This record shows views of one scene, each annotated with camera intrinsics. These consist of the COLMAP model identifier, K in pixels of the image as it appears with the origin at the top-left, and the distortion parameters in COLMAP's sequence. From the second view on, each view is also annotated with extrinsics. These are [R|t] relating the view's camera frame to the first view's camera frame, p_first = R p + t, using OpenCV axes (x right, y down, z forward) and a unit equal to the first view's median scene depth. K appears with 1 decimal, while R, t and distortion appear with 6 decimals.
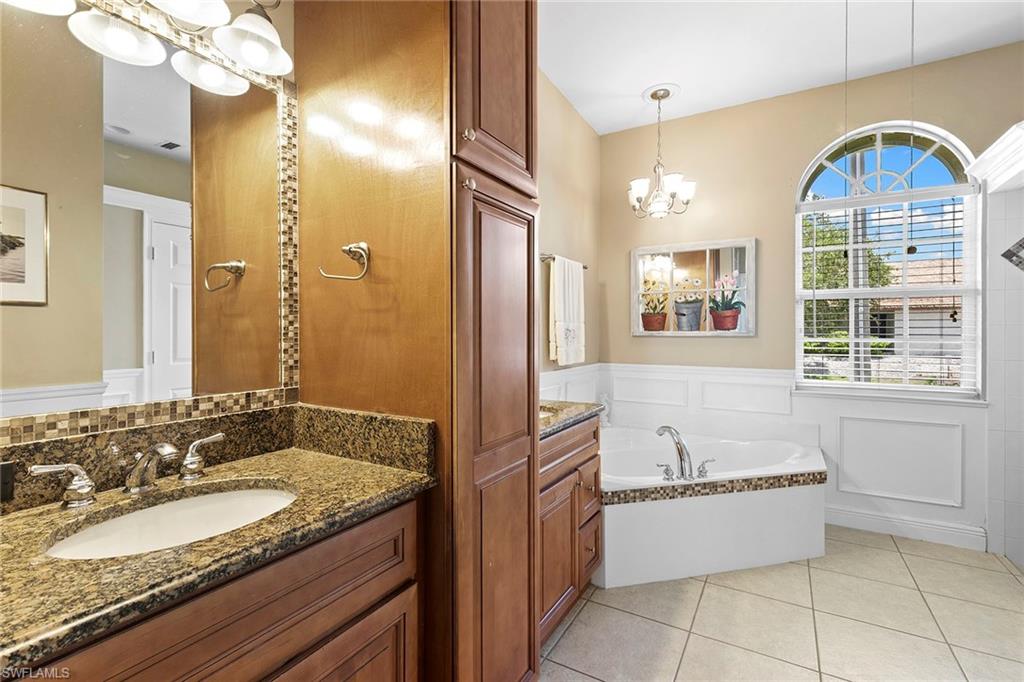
lens RADIAL K [[467.2, 0, 520.5], [0, 467.2, 334.8], [0, 0, 1]] dist [0.007001, -0.000809]
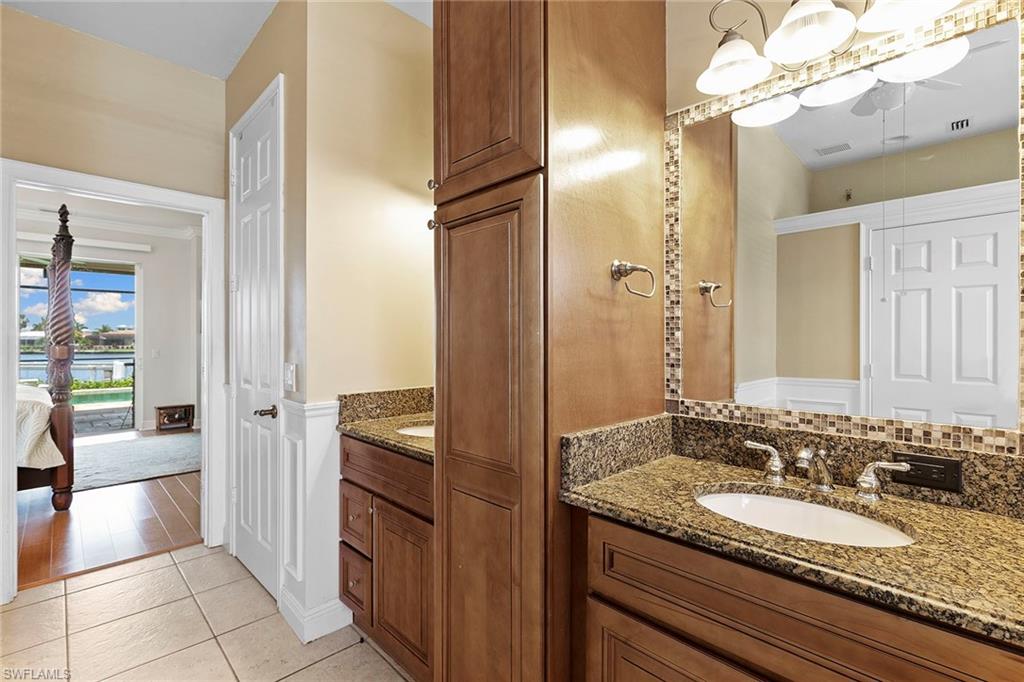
lens RADIAL K [[467.2, 0, 511.3], [0, 467.2, 339.9], [0, 0, 1]] dist [0.007001, -0.000809]
pose [[-0.260382, -0.004063, -0.965497, 0.443994], [-0.001425, 0.999992, -0.003823, -0.007079], [0.965505, 0.000380, -0.260386, 0.641951]]
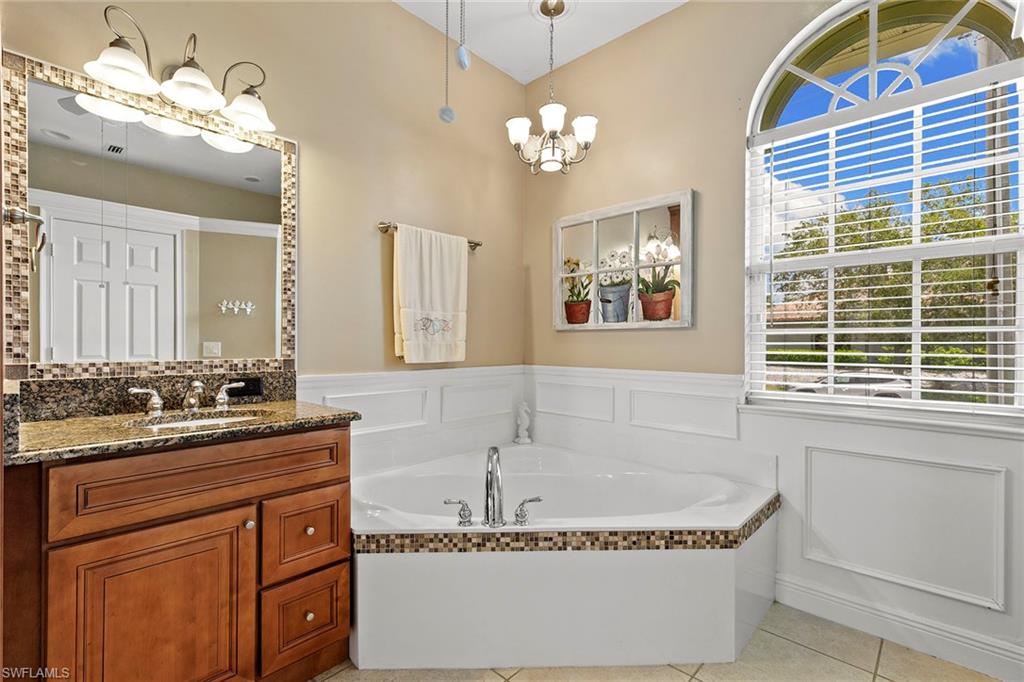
lens RADIAL K [[467.2, 0, 508.3], [0, 467.2, 343.0], [0, 0, 1]] dist [0.007001, -0.000809]
pose [[0.973580, 0.000216, -0.228347, 0.499361], [-0.001166, 0.999991, -0.004025, 0.038629], [0.228344, 0.004185, 0.973572, 0.306546]]
